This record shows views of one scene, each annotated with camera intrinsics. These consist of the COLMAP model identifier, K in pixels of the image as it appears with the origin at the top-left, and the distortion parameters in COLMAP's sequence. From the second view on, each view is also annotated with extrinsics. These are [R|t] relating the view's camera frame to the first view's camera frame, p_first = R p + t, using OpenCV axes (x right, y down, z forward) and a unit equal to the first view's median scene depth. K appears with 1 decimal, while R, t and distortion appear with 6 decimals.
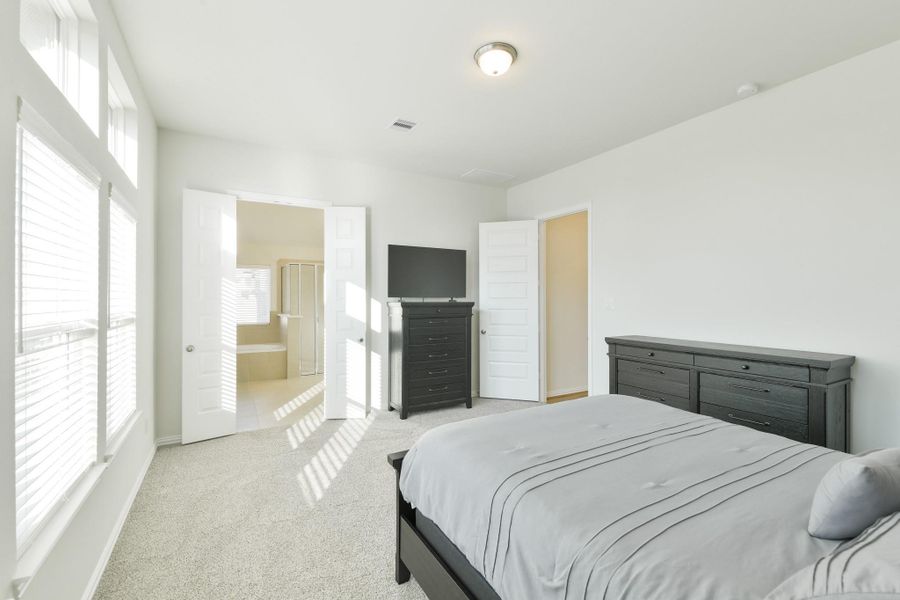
lens RADIAL K [[384.5, 0, 450.8], [0, 384.5, 295.9], [0, 0, 1]] dist [0.021692, -0.009354]
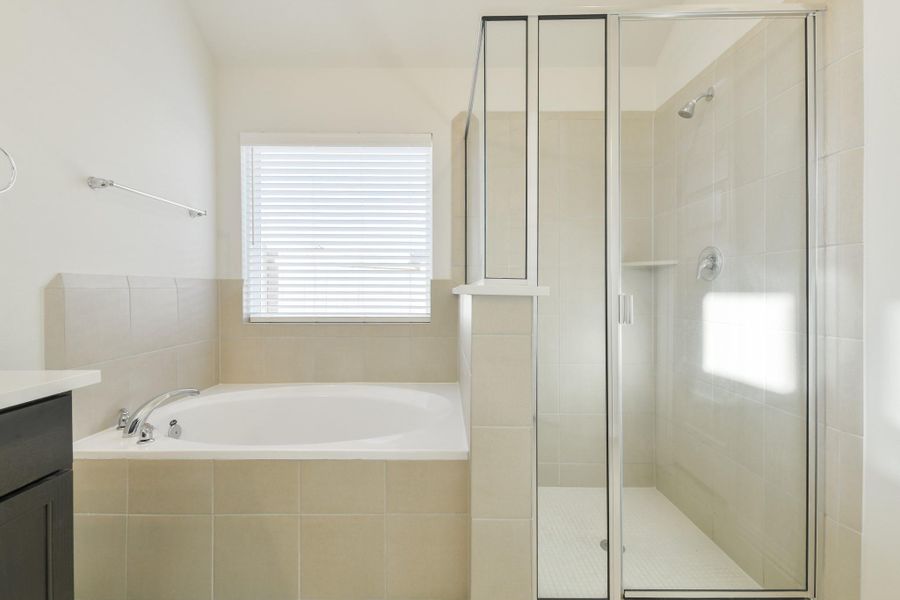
lens RADIAL K [[384.5, 0, 450.8], [0, 384.5, 295.9], [0, 0, 1]] dist [0.021692, -0.009354]
pose [[0.871103, 0.002778, -0.491092, -0.303055], [0.002740, 0.999941, 0.010516, 0.049599], [0.491092, -0.010506, 0.871044, 0.741202]]
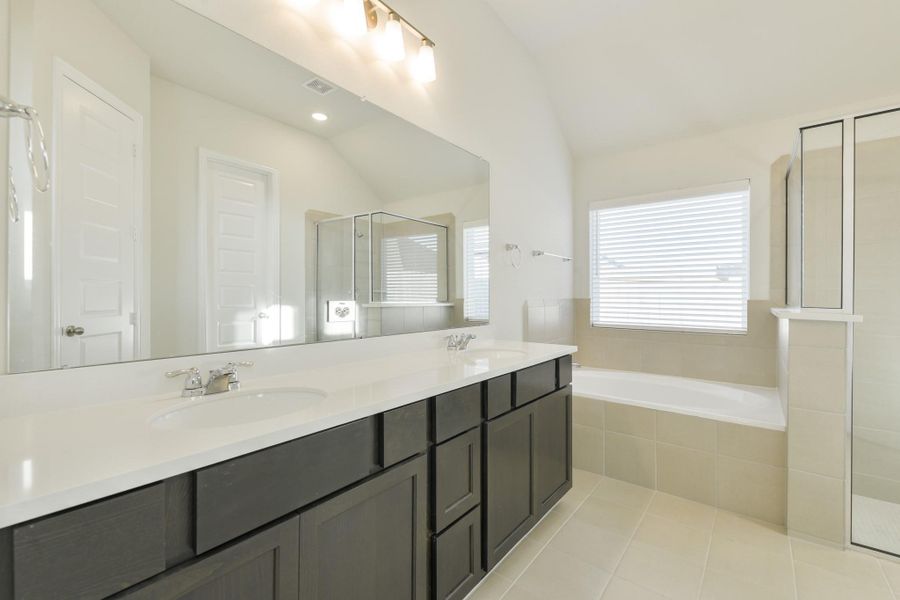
lens RADIAL K [[384.5, 0, 450.8], [0, 384.5, 295.9], [0, 0, 1]] dist [0.021692, -0.009354]
pose [[0.365430, -0.001027, -0.930838, -0.221250], [-0.000335, 0.999999, -0.001235, 0.035971], [0.930839, 0.000764, 0.365429, 0.592831]]
